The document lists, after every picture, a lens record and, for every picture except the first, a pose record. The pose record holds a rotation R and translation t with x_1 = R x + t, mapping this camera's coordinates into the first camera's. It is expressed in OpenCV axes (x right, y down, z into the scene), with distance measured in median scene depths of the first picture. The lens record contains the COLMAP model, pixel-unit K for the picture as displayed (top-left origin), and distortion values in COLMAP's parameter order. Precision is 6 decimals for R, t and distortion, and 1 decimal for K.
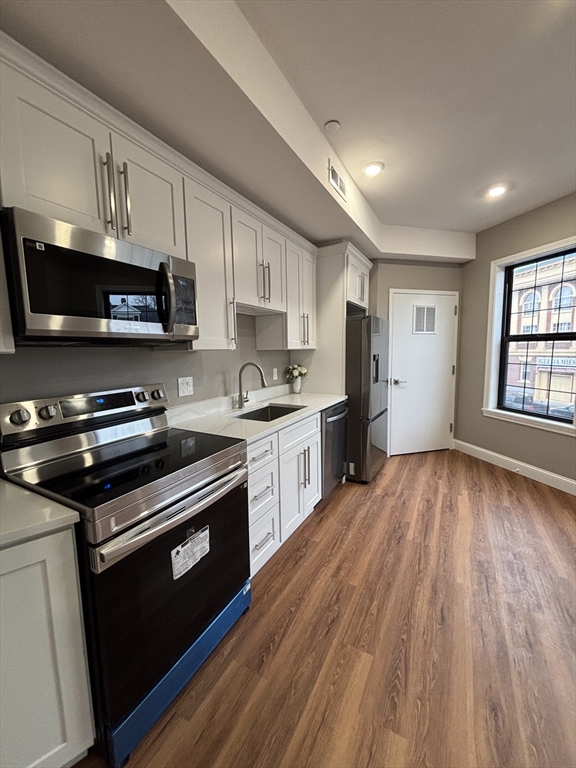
lens RADIAL K [[308.4, 0, 289.6], [0, 308.4, 382.2], [0, 0, 1]] dist [-0.002196, 0.000480]
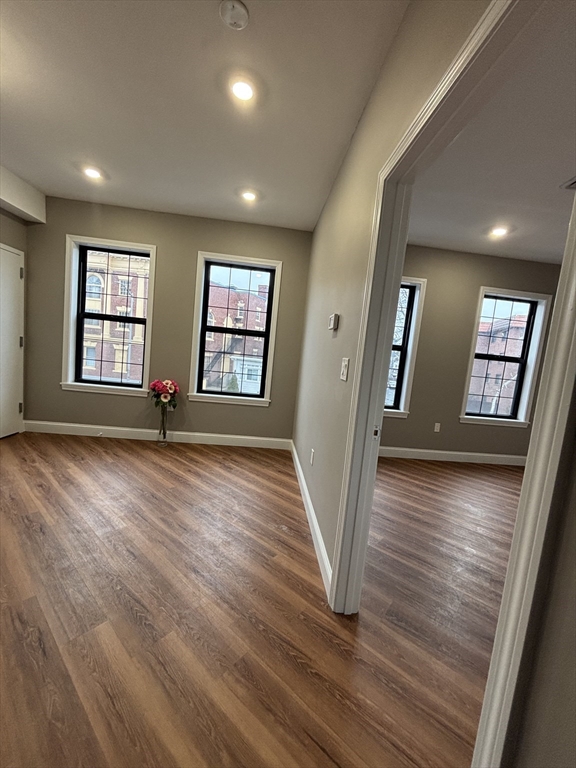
lens RADIAL K [[308.4, 0, 289.8], [0, 308.4, 382.3], [0, 0, 1]] dist [-0.002196, 0.000480]
pose [[0.193361, -0.063523, 0.979069, -0.295279], [0.002896, 0.997934, 0.064175, 0.032877], [-0.981123, -0.009573, 0.193145, 0.130362]]
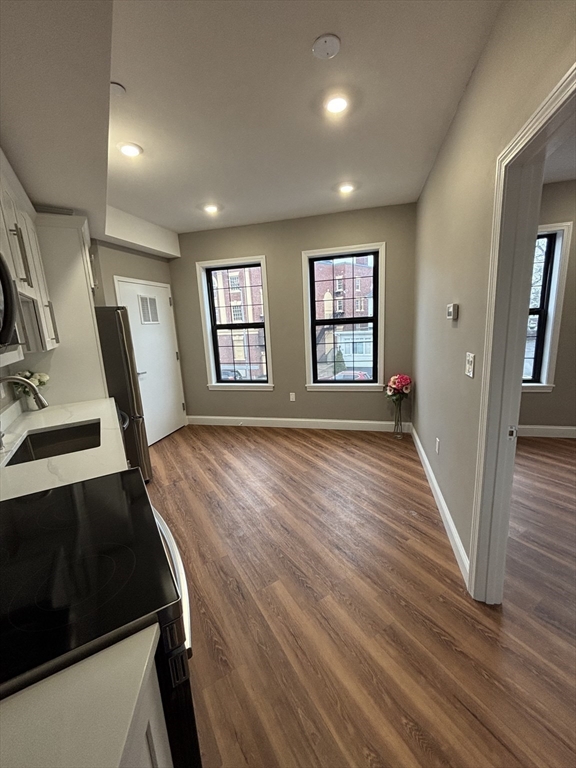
lens RADIAL K [[308.4, 0, 289.6], [0, 308.4, 382.5], [0, 0, 1]] dist [-0.002196, 0.000480]
pose [[0.498247, -0.177317, 0.848710, -0.366629], [0.133915, 0.982857, 0.126727, -0.051288], [-0.856631, 0.050514, 0.513451, 0.135511]]
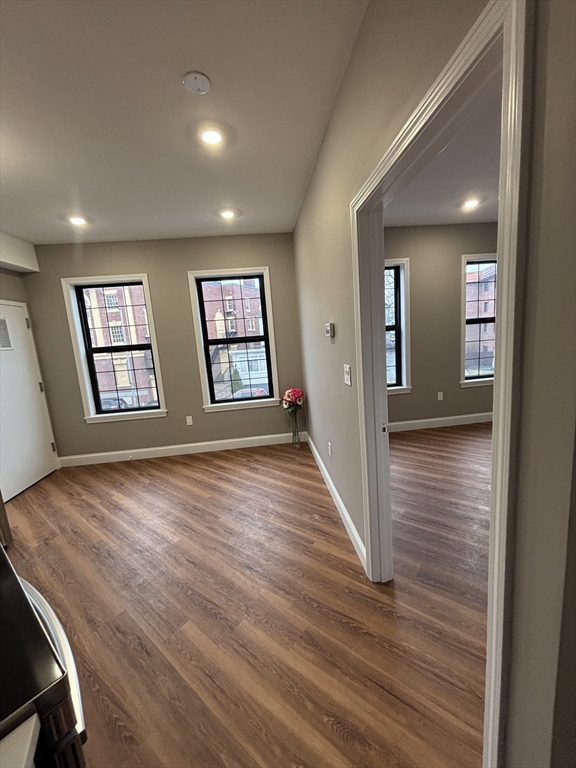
lens RADIAL K [[308.4, 0, 289.6], [0, 308.4, 382.2], [0, 0, 1]] dist [-0.002196, 0.000480]
pose [[0.181363, -0.150615, 0.971814, -0.376275], [0.176606, 0.977125, 0.118479, -0.050747], [-0.967428, 0.150140, 0.203814, 0.128986]]
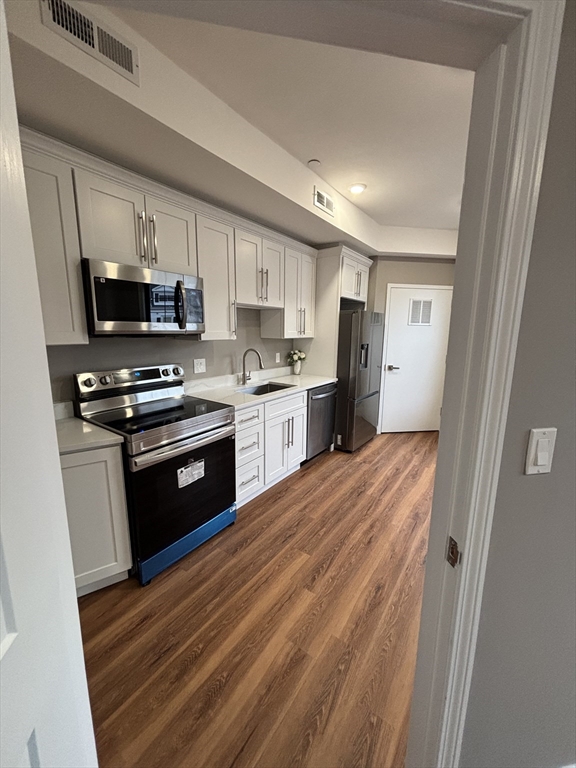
lens RADIAL K [[308.4, 0, 289.1], [0, 308.4, 382.0], [0, 0, 1]] dist [-0.002196, 0.000480]
pose [[0.993128, 0.047888, -0.106792, 0.157569], [-0.040628, 0.996778, 0.069155, -0.019952], [0.109759, -0.064341, 0.991874, -0.230497]]
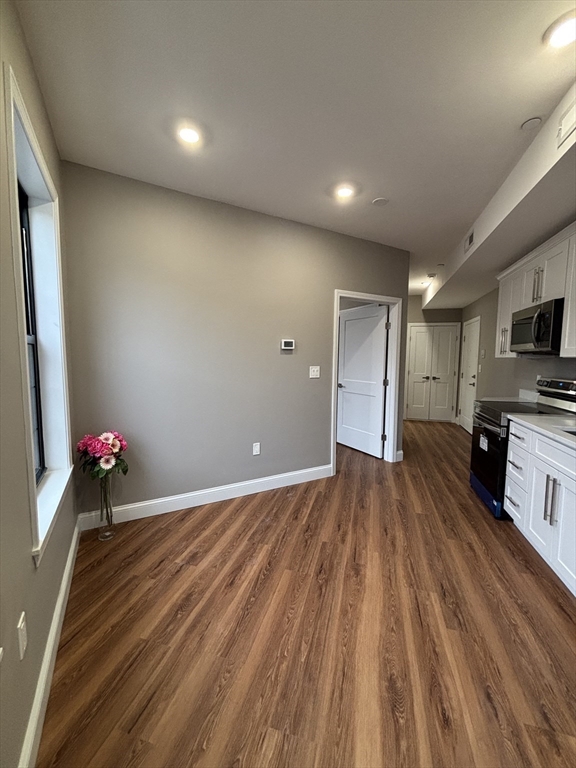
lens RADIAL K [[308.4, 0, 289.9], [0, 308.4, 382.4], [0, 0, 1]] dist [-0.002196, 0.000480]
pose [[-0.972905, 0.026169, -0.229717, 0.813686], [-0.017483, 0.982402, 0.185958, -0.153857], [0.230541, 0.184936, -0.955327, 1.394316]]
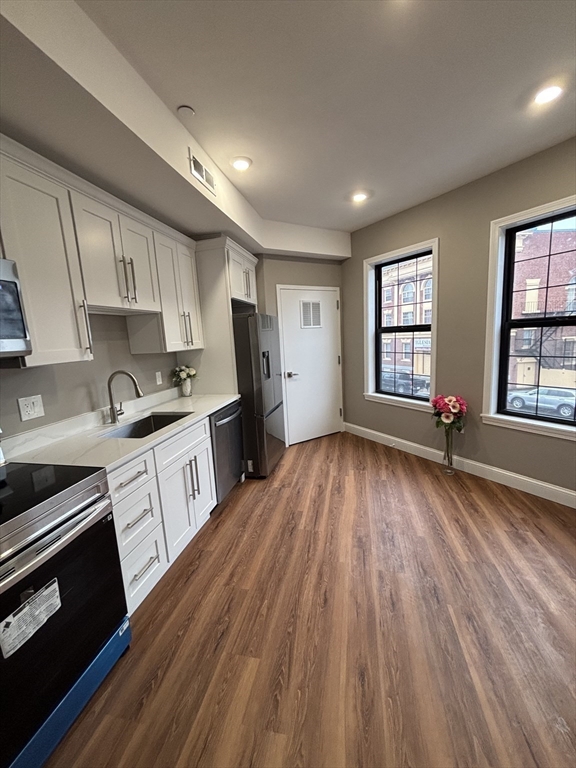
lens RADIAL K [[308.4, 0, 289.4], [0, 308.4, 382.4], [0, 0, 1]] dist [-0.002196, 0.000480]
pose [[0.957062, -0.078345, 0.279096, 0.083223], [0.068086, 0.996606, 0.046279, -0.036577], [-0.281774, -0.025289, 0.959147, 0.008771]]
